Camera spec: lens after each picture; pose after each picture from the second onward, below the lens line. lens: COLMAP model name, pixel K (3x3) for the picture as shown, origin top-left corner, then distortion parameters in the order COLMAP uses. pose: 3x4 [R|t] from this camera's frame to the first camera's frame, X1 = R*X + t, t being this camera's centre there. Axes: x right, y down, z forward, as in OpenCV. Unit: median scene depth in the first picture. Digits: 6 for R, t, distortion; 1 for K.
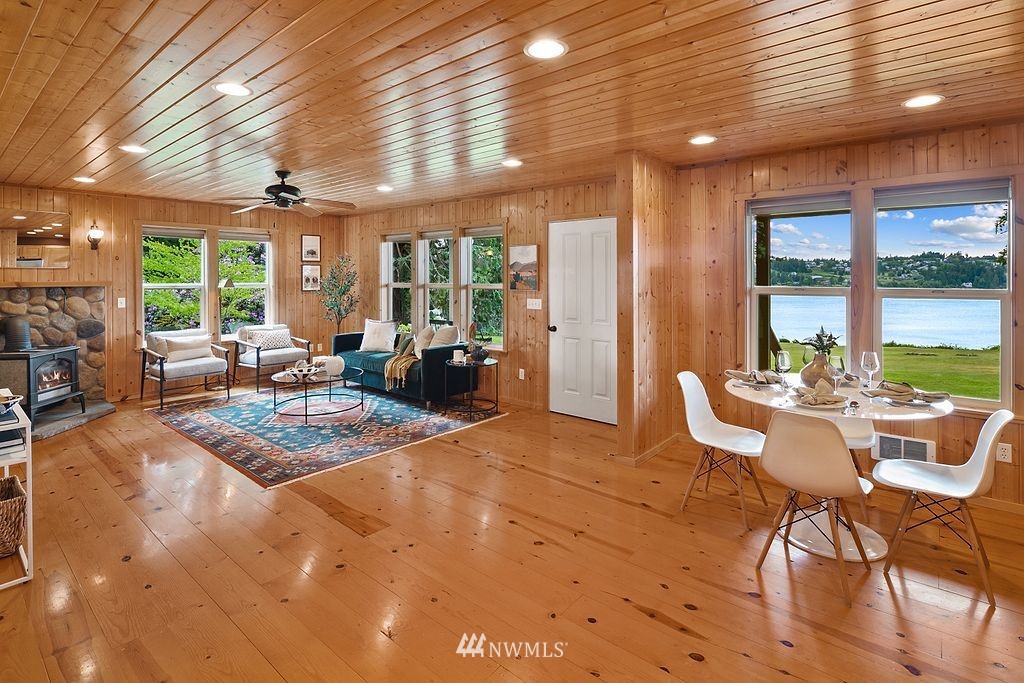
lens RADIAL K [[500.9, 0, 512.0], [0, 500.9, 279.3], [0, 0, 1]] dist [0.006012, -0.004120]
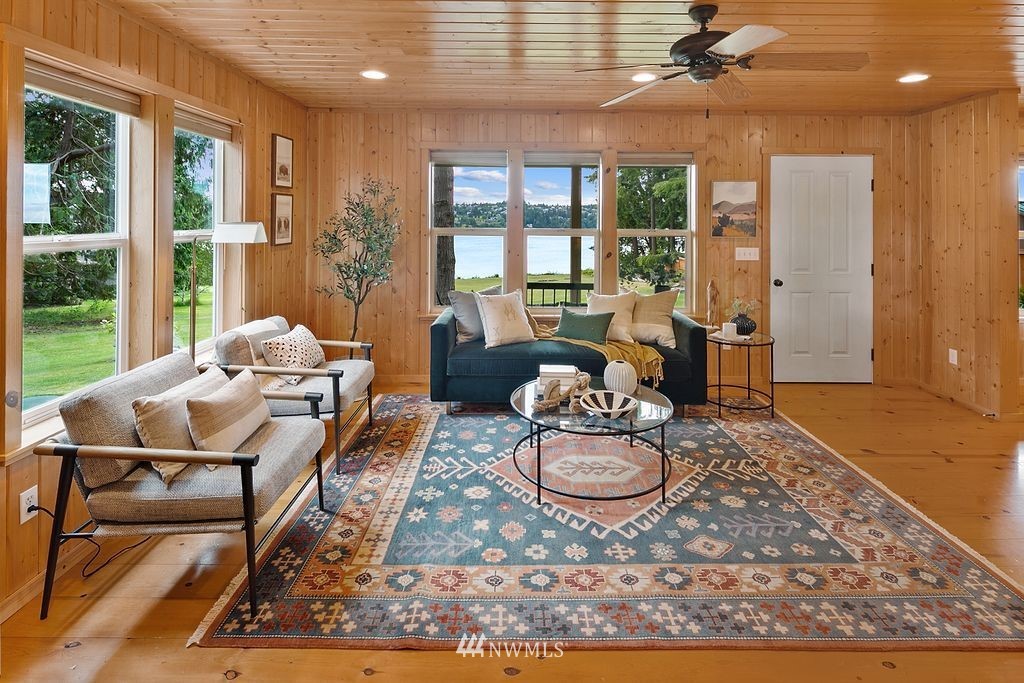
lens RADIAL K [[500.9, 0, 512.2], [0, 500.9, 215.3], [0, 0, 1]] dist [0.006012, -0.004120]
pose [[0.761753, 0.009540, 0.647797, -0.624708], [-0.002222, 0.999924, -0.012114, -0.002060], [-0.647864, 0.007789, 0.761717, 0.509357]]
